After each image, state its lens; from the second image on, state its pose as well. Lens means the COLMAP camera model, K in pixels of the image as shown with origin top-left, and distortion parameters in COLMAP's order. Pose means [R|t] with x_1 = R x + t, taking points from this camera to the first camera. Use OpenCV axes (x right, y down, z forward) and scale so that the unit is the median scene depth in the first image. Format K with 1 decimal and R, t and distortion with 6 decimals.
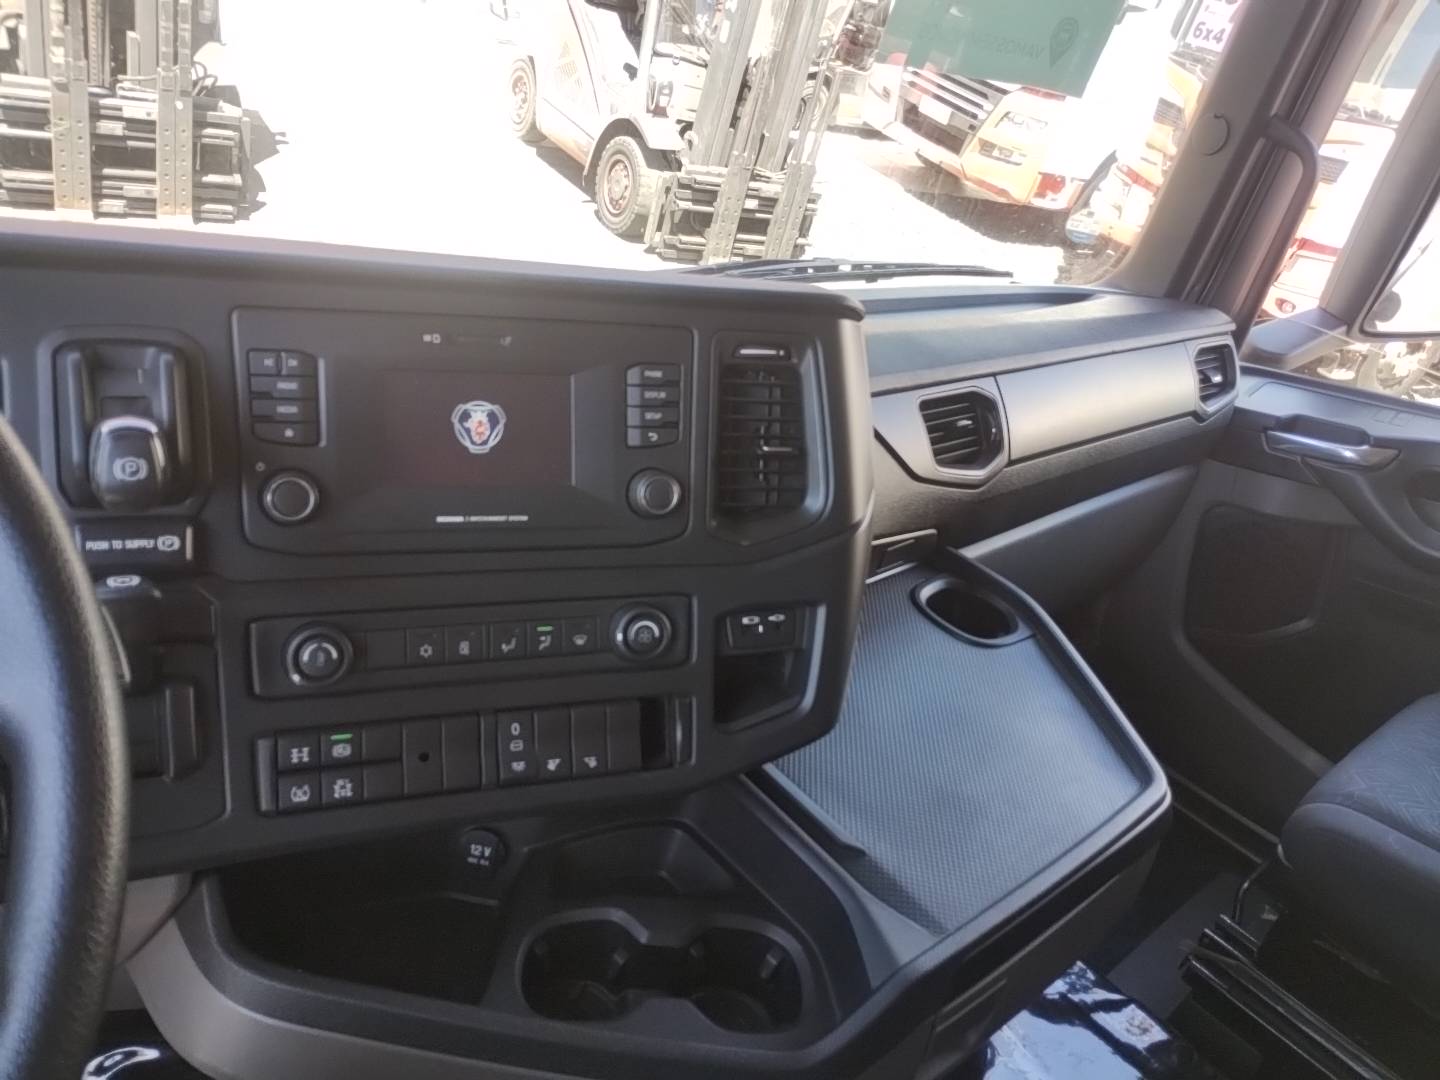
lens RADIAL K [[1194.9, 0, 729.3], [0, 1194.9, 539.7], [0, 0, 1]] dist [0.061272, -0.063691]
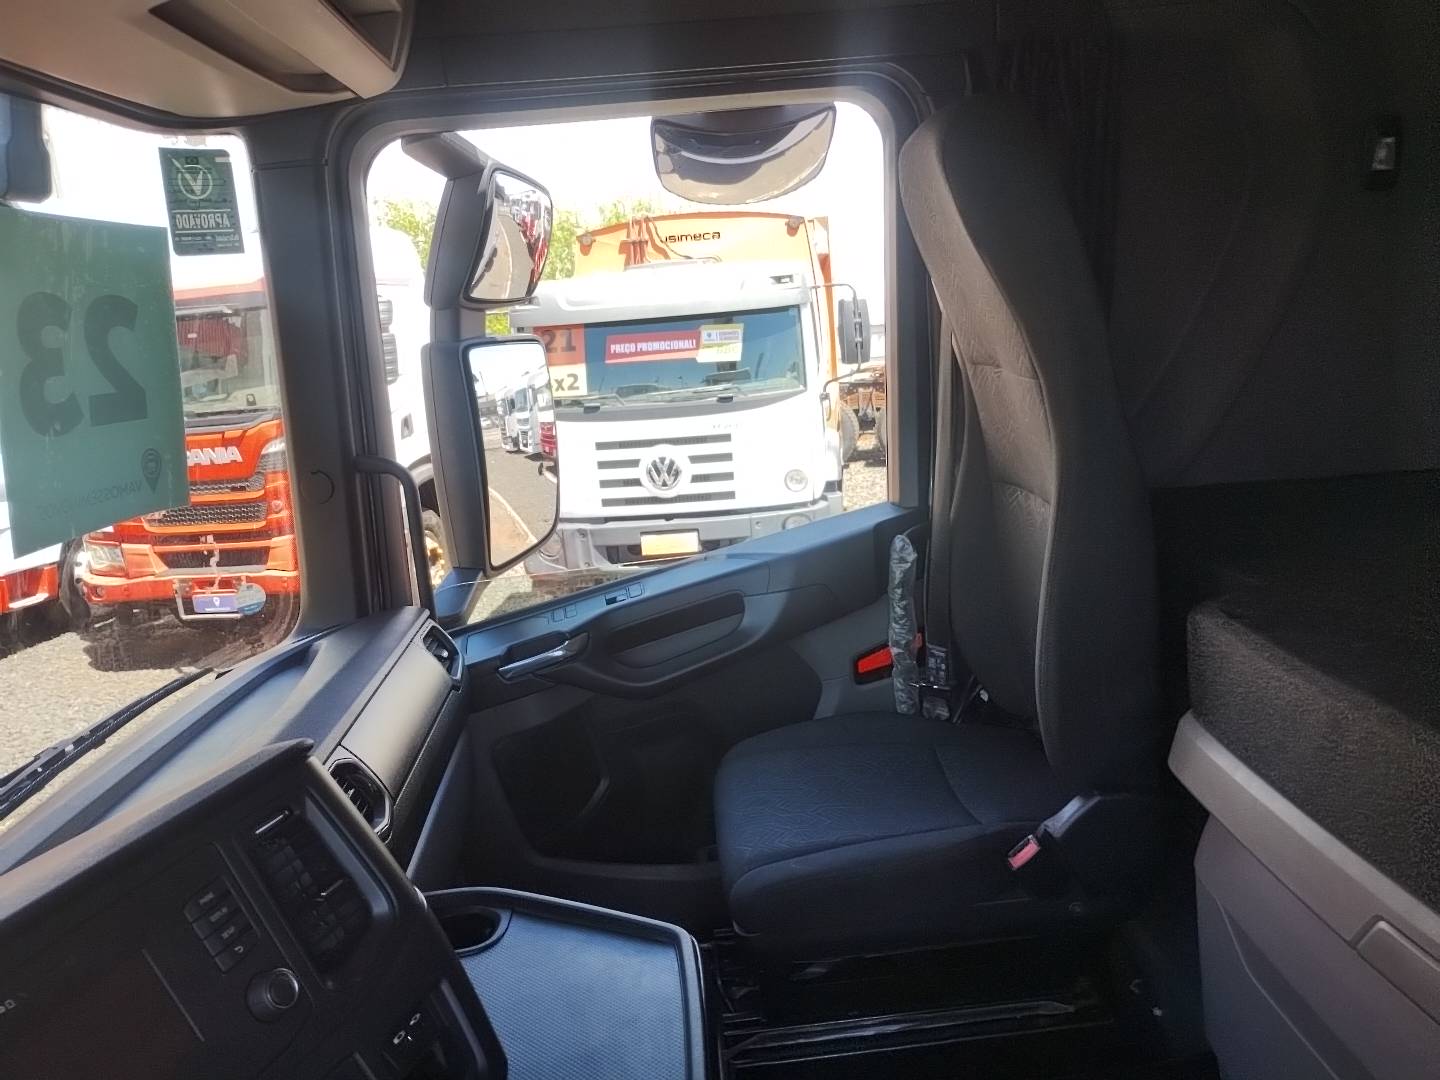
lens RADIAL K [[1194.9, 0, 729.3], [0, 1194.9, 539.7], [0, 0, 1]] dist [0.061272, -0.063691]
pose [[0.602707, -0.420873, 0.677945, -0.191442], [0.573130, 0.819464, -0.000796, -0.069485], [-0.555217, 0.389031, 0.735112, -0.066603]]
